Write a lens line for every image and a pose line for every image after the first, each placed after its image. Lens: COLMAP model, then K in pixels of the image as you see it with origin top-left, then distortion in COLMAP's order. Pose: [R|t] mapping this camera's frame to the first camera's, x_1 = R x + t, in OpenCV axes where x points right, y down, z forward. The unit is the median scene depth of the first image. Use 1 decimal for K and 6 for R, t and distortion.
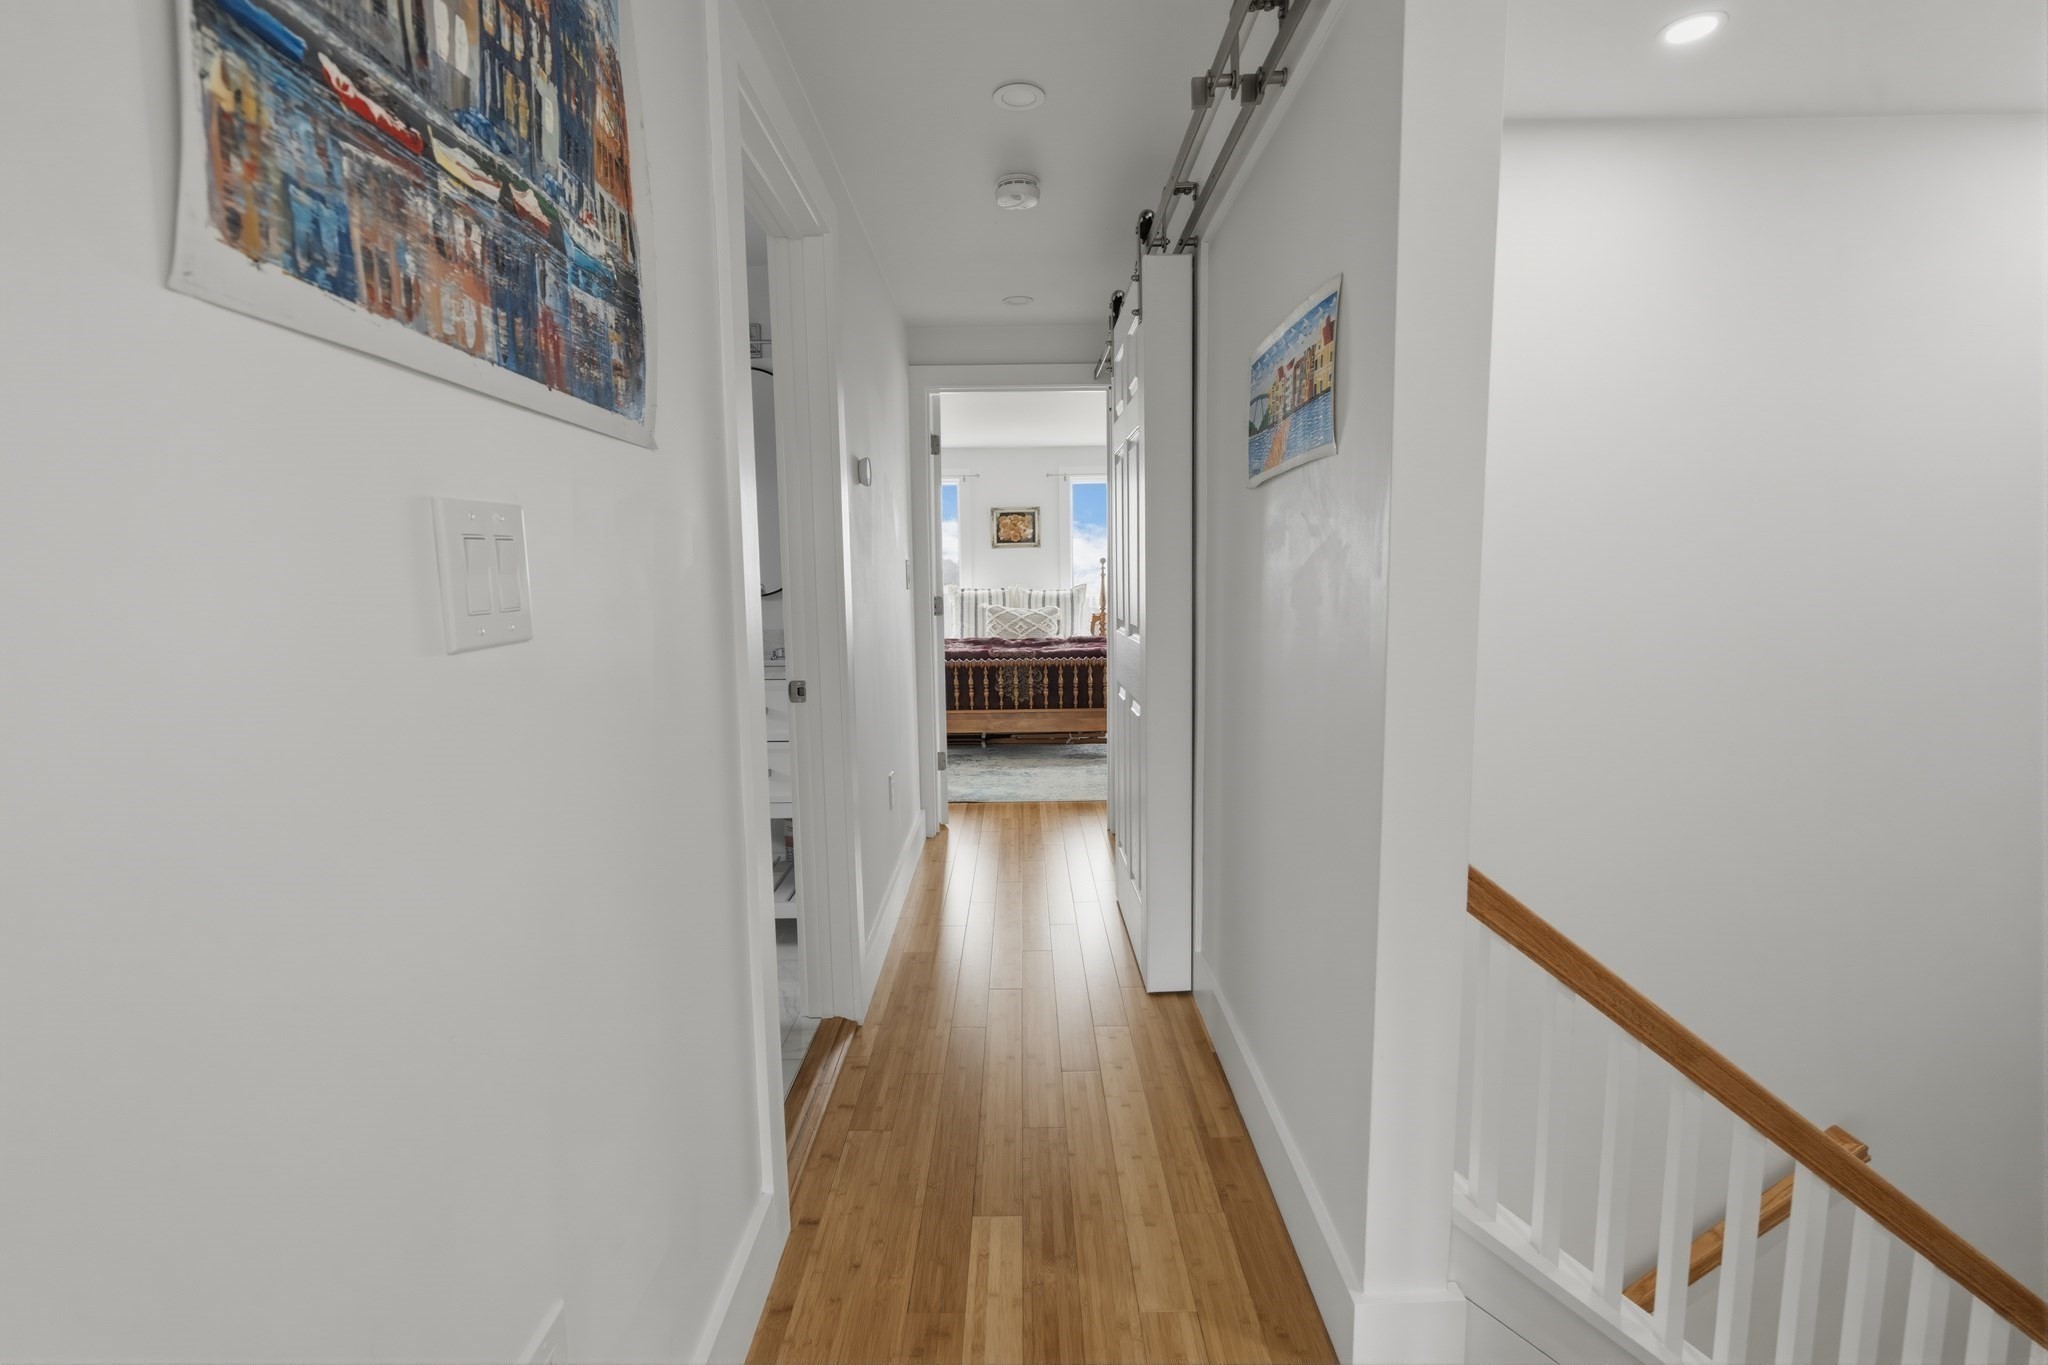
lens RADIAL K [[941.1, 0, 1021.4], [0, 941.1, 683.0], [0, 0, 1]] dist [-0.067807, 0.023357]
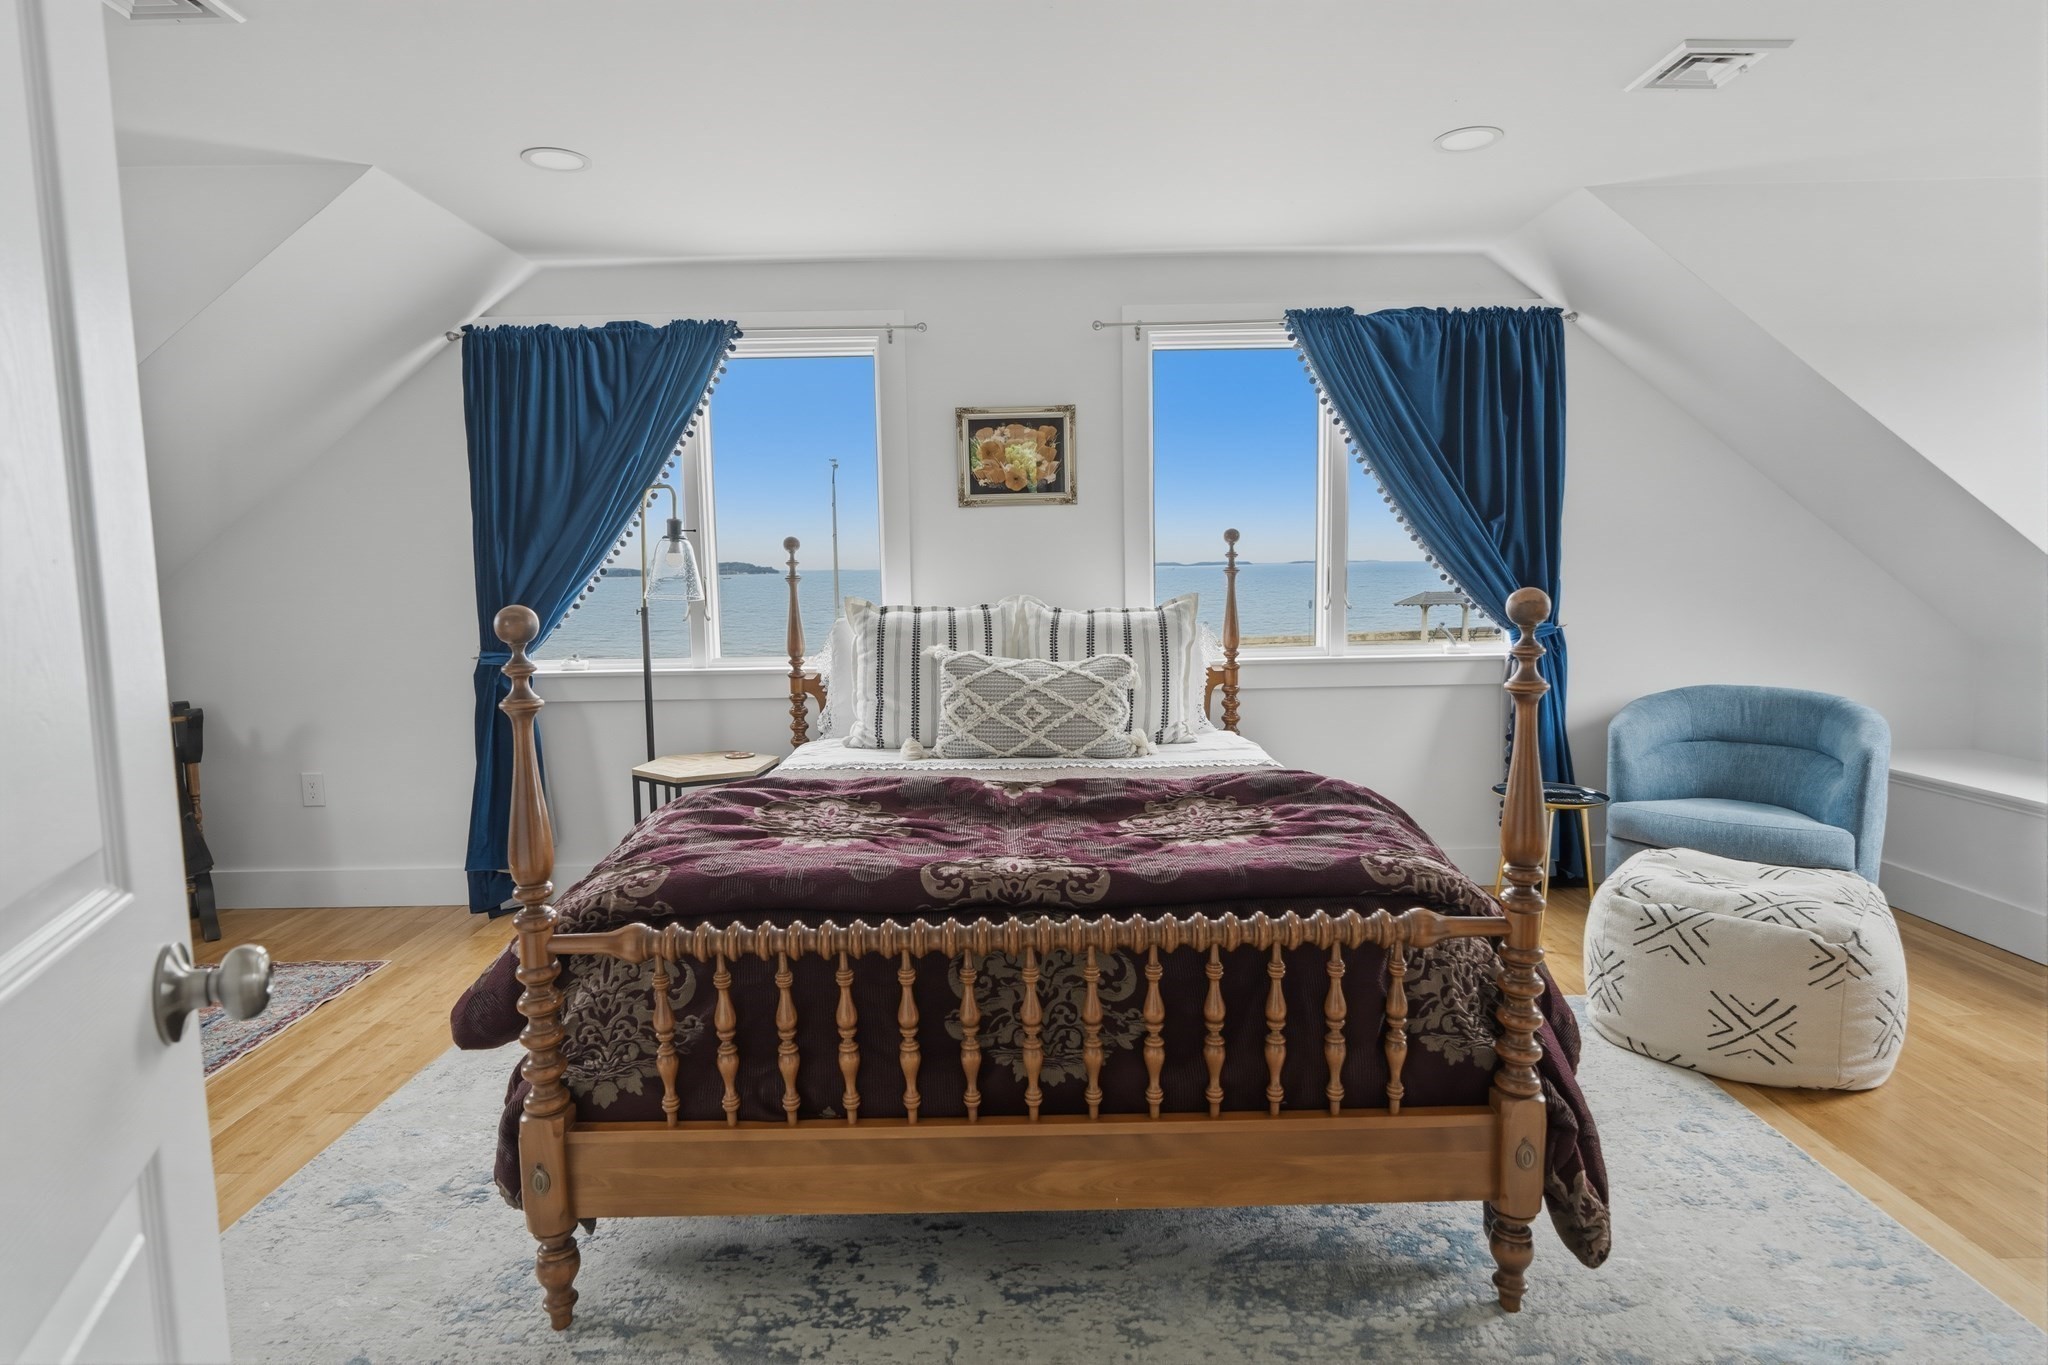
lens RADIAL K [[1085.4, 0, 1024.0], [0, 1085.4, 682.5], [0, 0, 1]] dist [0.000910, 0.000075]
pose [[0.999956, -0.004943, 0.008008, -0.007501], [0.005024, 0.999936, -0.010135, -0.065754], [-0.007957, 0.010174, 0.999917, 0.561858]]
